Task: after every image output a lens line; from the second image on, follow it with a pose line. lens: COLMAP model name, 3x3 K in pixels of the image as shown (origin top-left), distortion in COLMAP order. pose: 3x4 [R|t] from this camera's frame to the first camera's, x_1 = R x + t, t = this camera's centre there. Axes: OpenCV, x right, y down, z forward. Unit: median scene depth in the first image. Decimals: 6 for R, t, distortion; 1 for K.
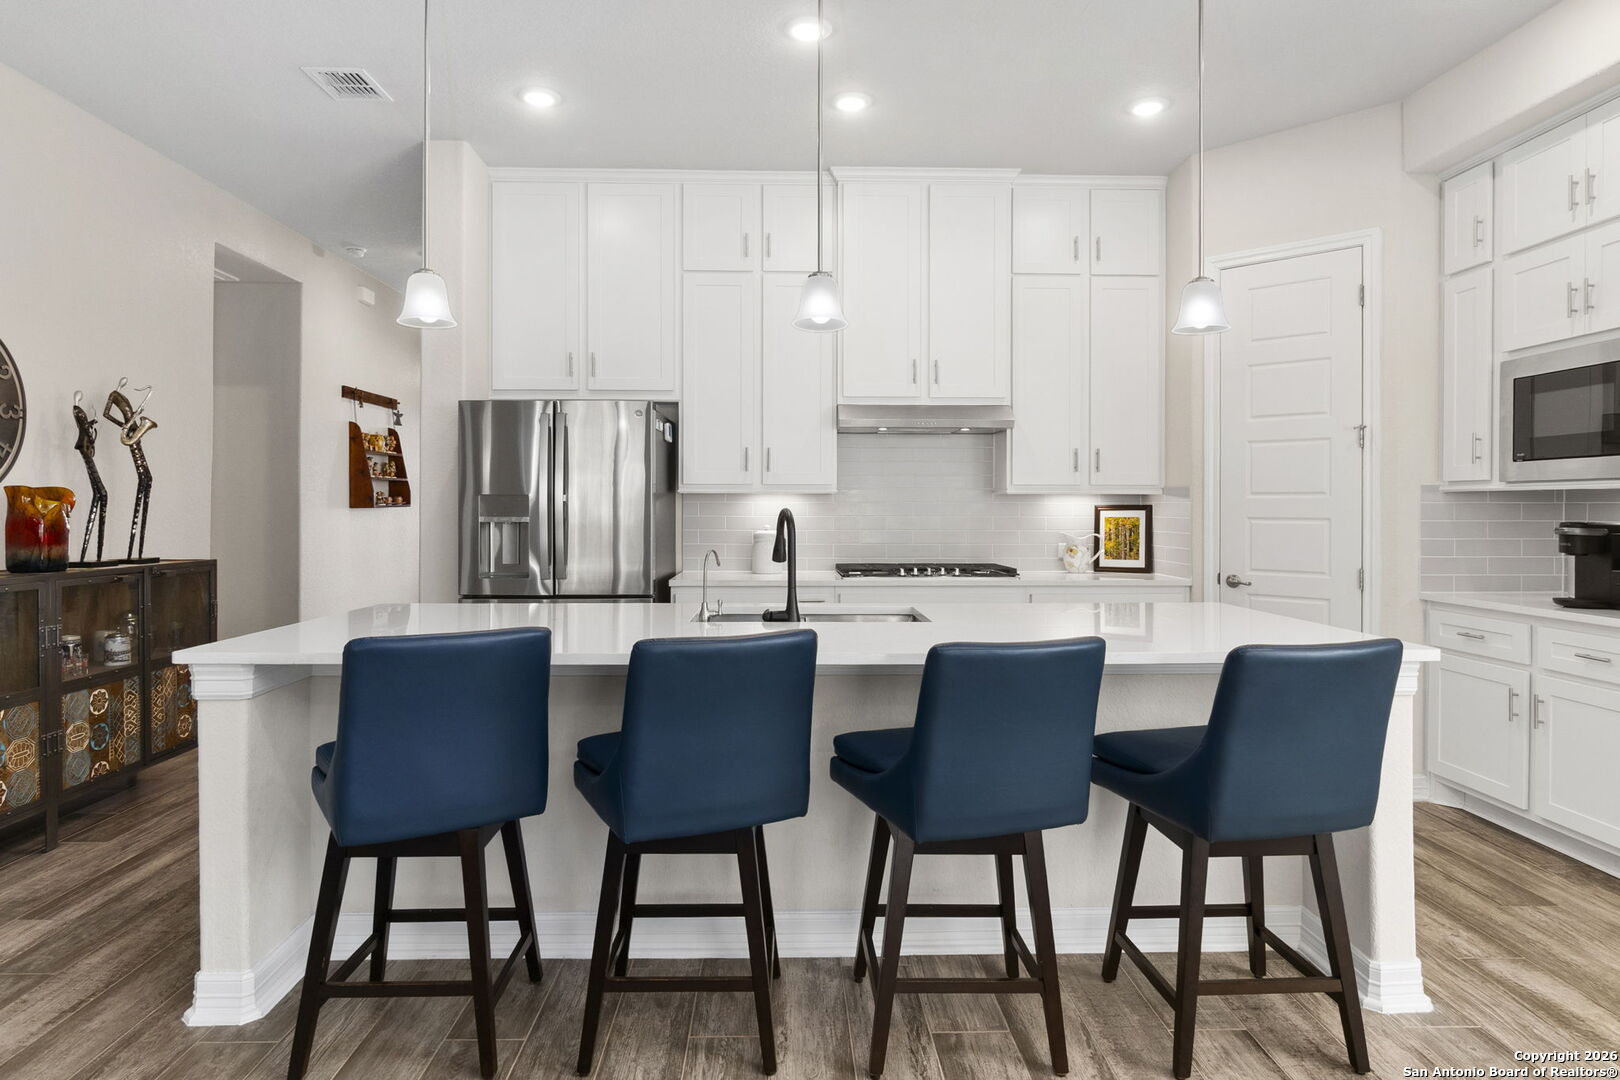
lens RADIAL K [[913.7, 0, 807.3], [0, 913.7, 508.6], [0, 0, 1]] dist [-0.003798, -0.001745]
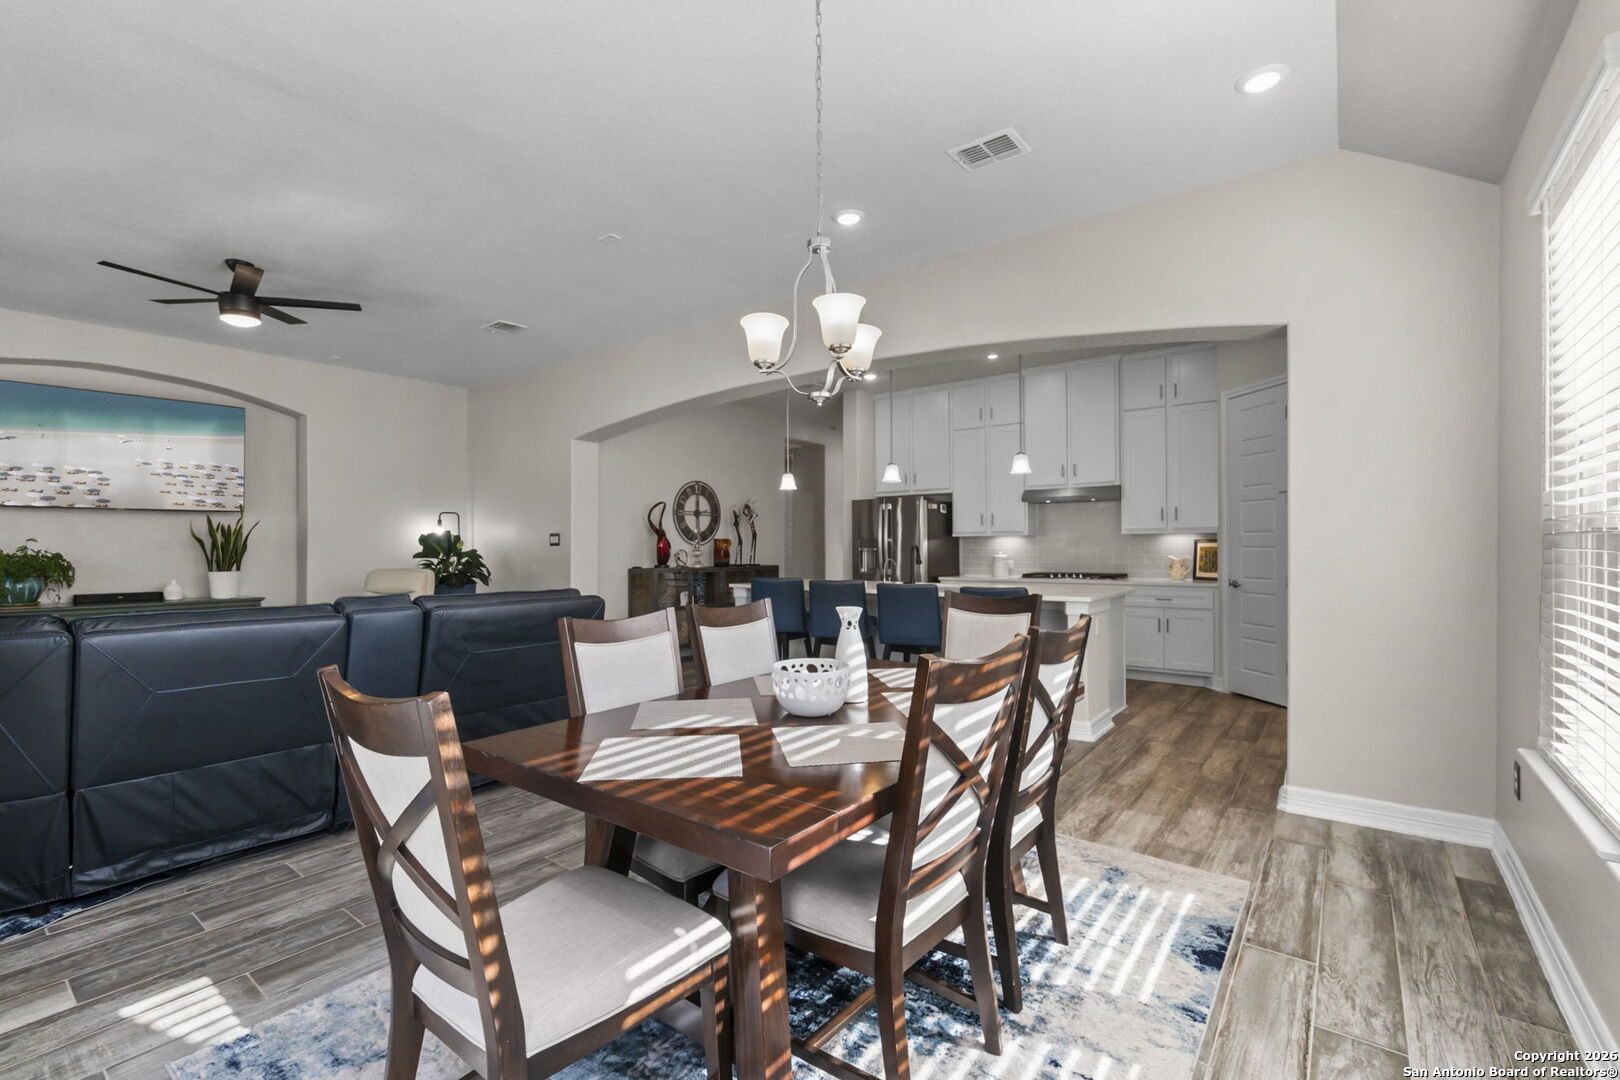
lens RADIAL K [[726.9, 0, 803.3], [0, 726.9, 546.1], [0, 0, 1]] dist [-0.000779, -0.000111]
pose [[0.773684, -0.007078, -0.633533, 0.700837], [0.009369, 0.999956, 0.000270, 0.001057], [0.633503, -0.006145, 0.773716, -0.545105]]
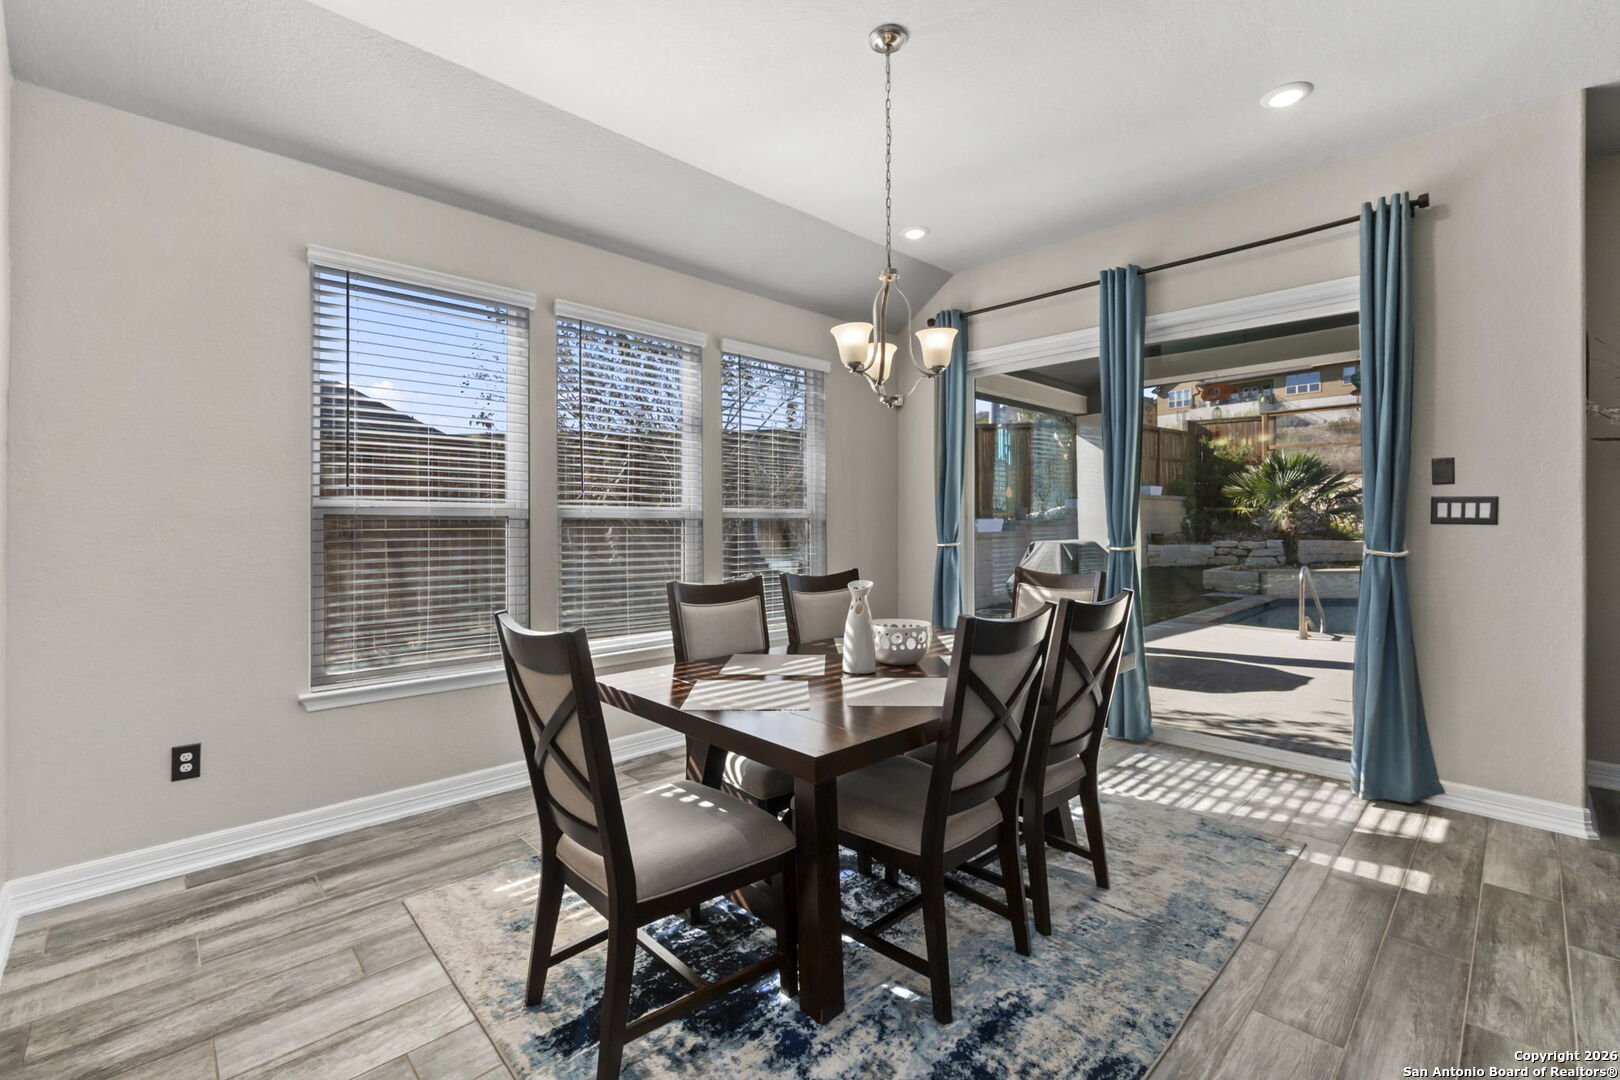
lens RADIAL K [[701.4, 0, 804.7], [0, 701.4, 524.5], [0, 0, 1]] dist [-0.000929, -0.000400]
pose [[-0.669908, -0.007864, 0.742402, 0.002250], [-0.005931, 0.999969, 0.005240, -0.002367], [-0.742420, -0.000893, -0.669934, 0.301185]]
